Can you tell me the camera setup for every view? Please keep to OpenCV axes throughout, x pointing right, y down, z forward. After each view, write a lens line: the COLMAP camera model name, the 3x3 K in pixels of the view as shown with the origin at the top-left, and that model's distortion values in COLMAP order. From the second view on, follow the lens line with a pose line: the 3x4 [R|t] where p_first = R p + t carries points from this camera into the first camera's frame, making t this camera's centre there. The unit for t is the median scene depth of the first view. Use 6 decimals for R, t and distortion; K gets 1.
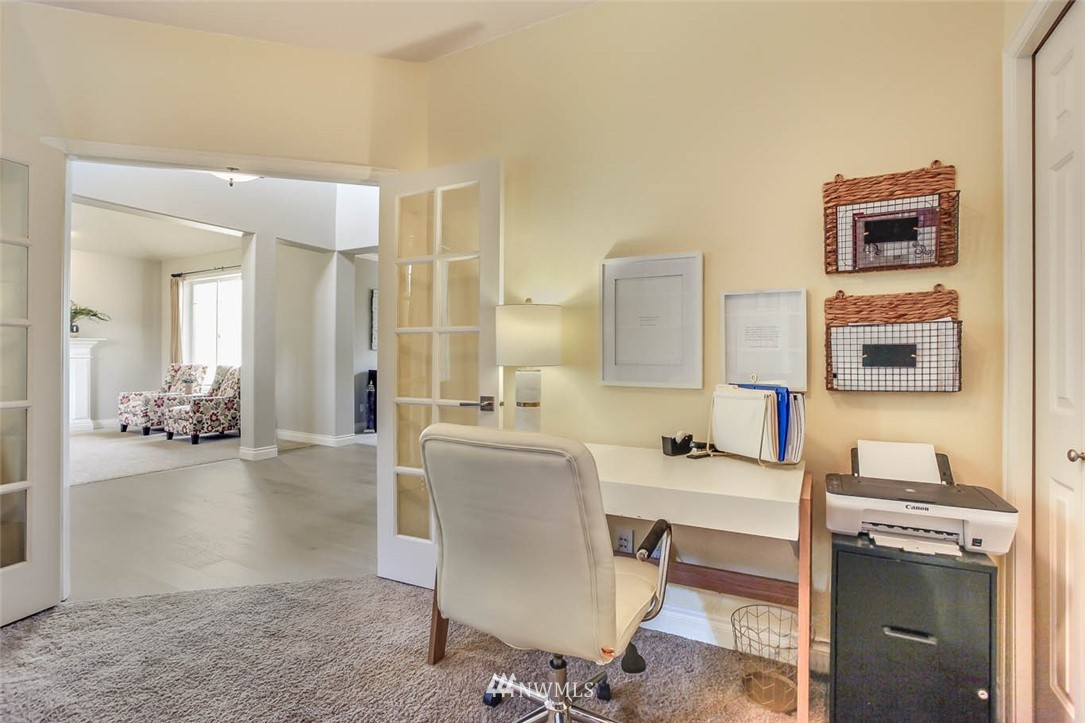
lens RADIAL K [[542.5, 0, 558.4], [0, 542.5, 369.1], [0, 0, 1]] dist [-0.040337, 0.008571]
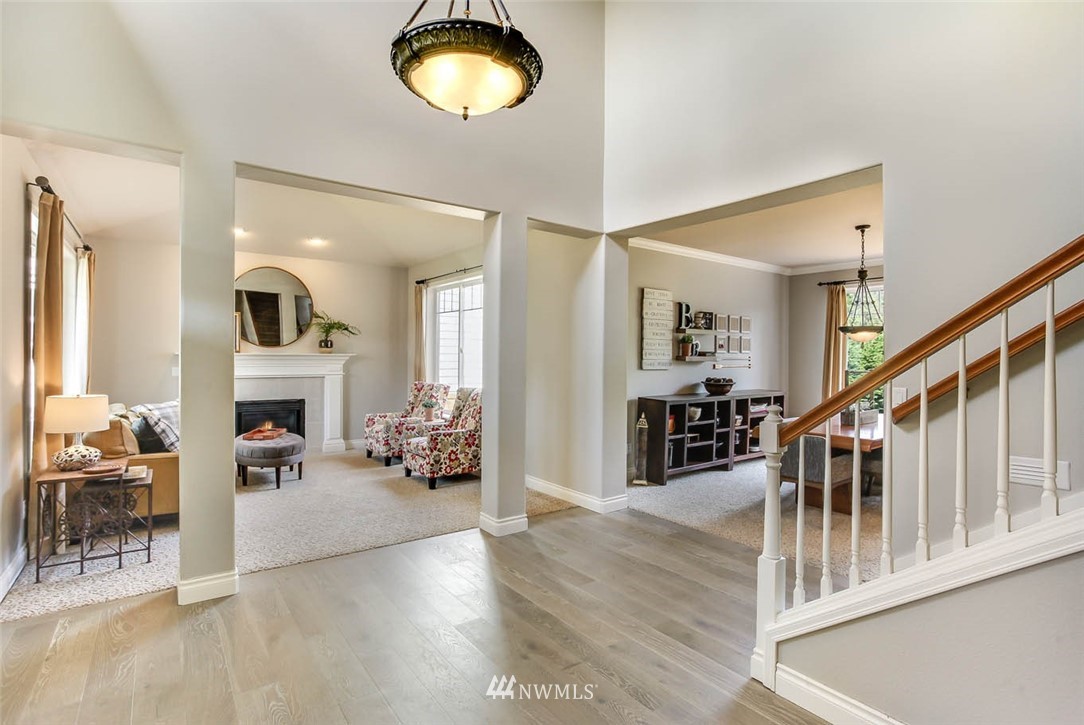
lens RADIAL K [[510.3, 0, 546.9], [0, 510.3, 361.4], [0, 0, 1]] dist [-0.018941, 0.002092]
pose [[0.913154, 0.003626, -0.407599, -0.201186], [-0.005780, 0.999975, -0.004053, -0.047247], [0.407574, 0.006057, 0.913152, 0.351005]]
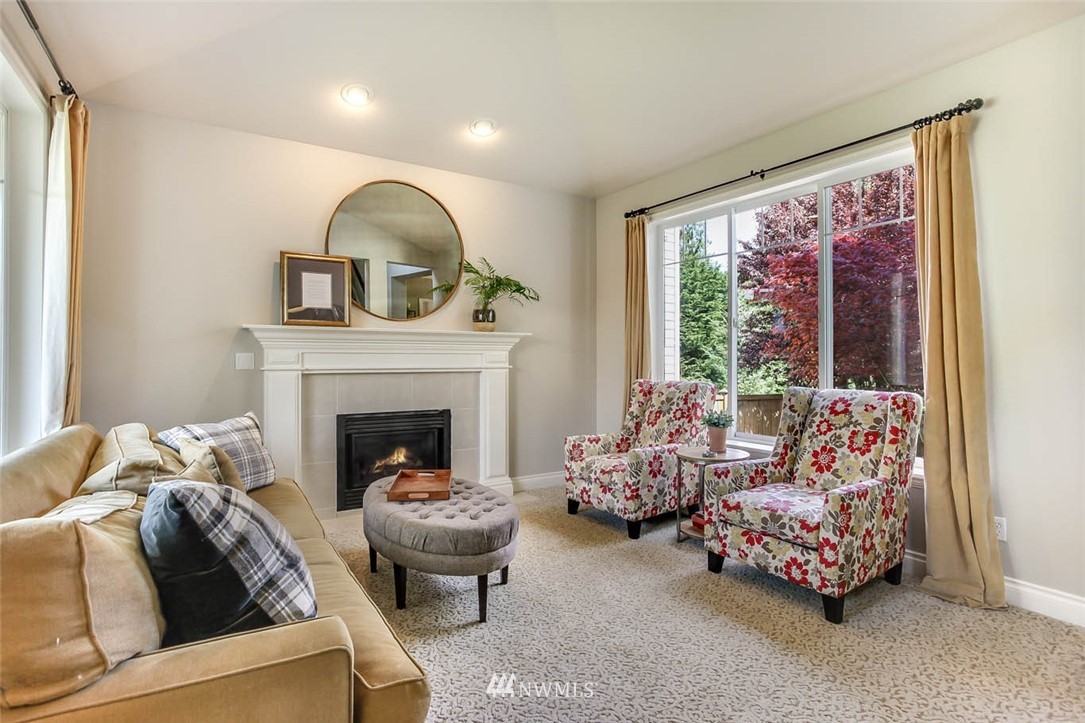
lens RADIAL K [[510.8, 0, 548.1], [0, 510.8, 356.0], [0, 0, 1]] dist [-0.018941, 0.002092]
pose [[0.886180, -0.013933, -0.463131, -0.659457], [0.004287, 0.999752, -0.021874, -0.023765], [0.463321, 0.017399, 0.886020, 0.593040]]
